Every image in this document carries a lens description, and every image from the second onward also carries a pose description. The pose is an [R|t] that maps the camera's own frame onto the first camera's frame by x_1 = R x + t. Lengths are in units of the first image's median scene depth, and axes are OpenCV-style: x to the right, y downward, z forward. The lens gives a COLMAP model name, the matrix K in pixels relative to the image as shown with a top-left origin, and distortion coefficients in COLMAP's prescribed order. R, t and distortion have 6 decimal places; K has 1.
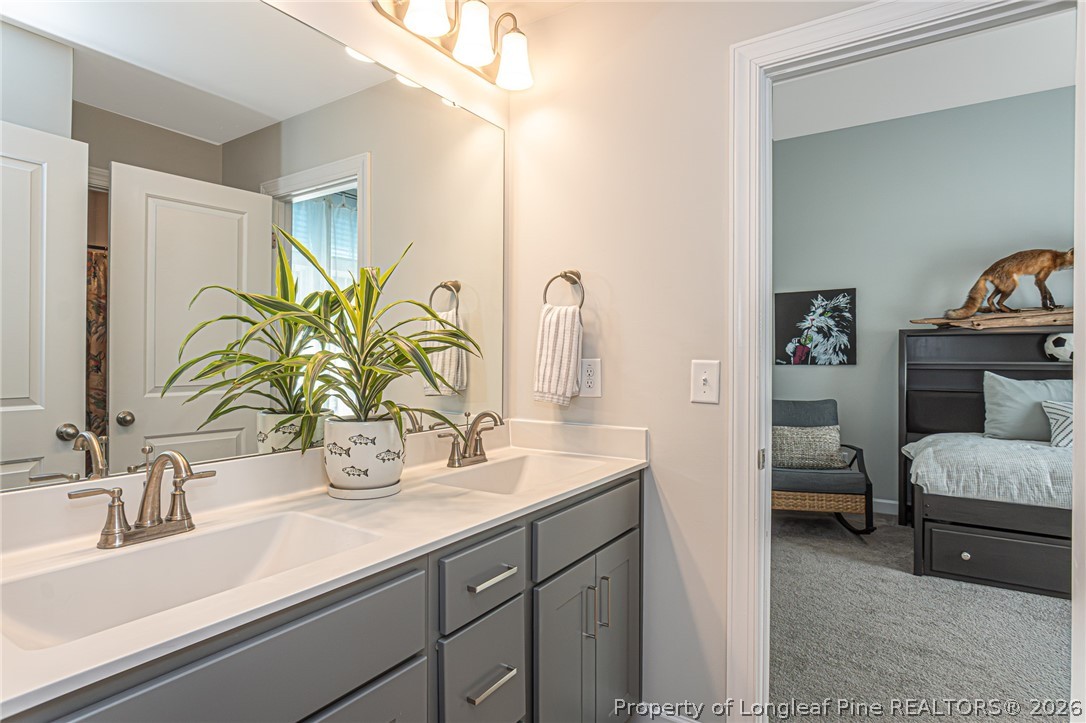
lens RADIAL K [[568.9, 0, 547.0], [0, 568.9, 361.4], [0, 0, 1]] dist [-0.004393, -0.003616]
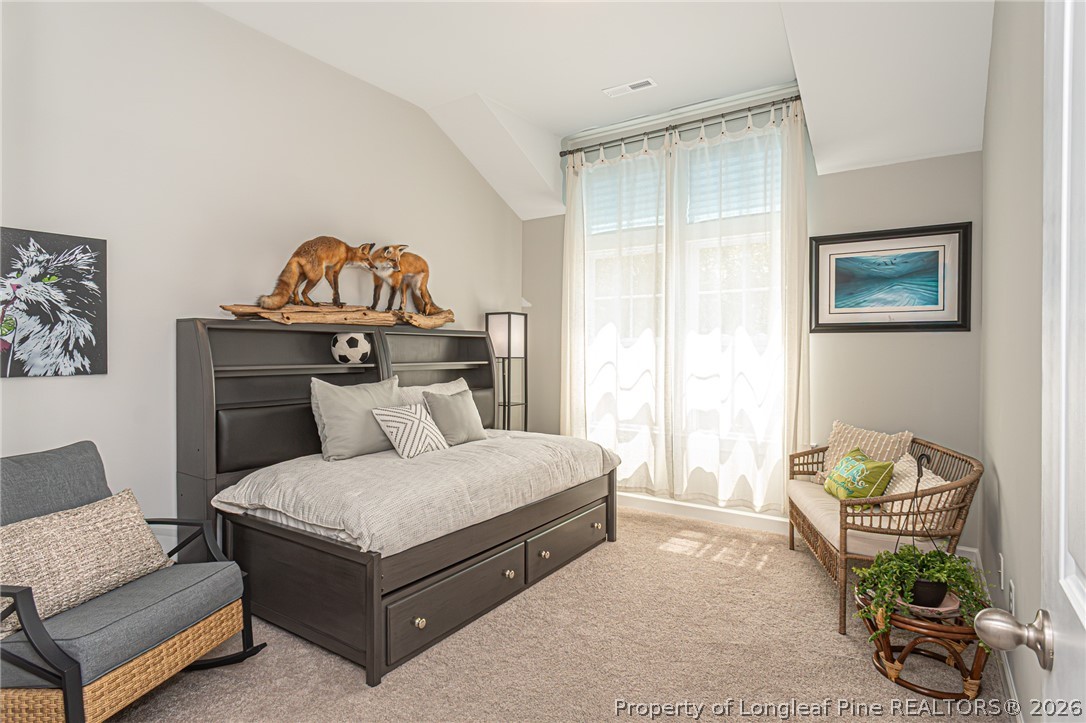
lens RADIAL K [[568.9, 0, 542.3], [0, 568.9, 359.3], [0, 0, 1]] dist [-0.004393, -0.003616]
pose [[0.044463, -0.011295, 0.998947, -0.016853], [0.006452, 0.999918, 0.011018, -0.023476], [-0.998990, 0.005955, 0.044532, 1.013070]]
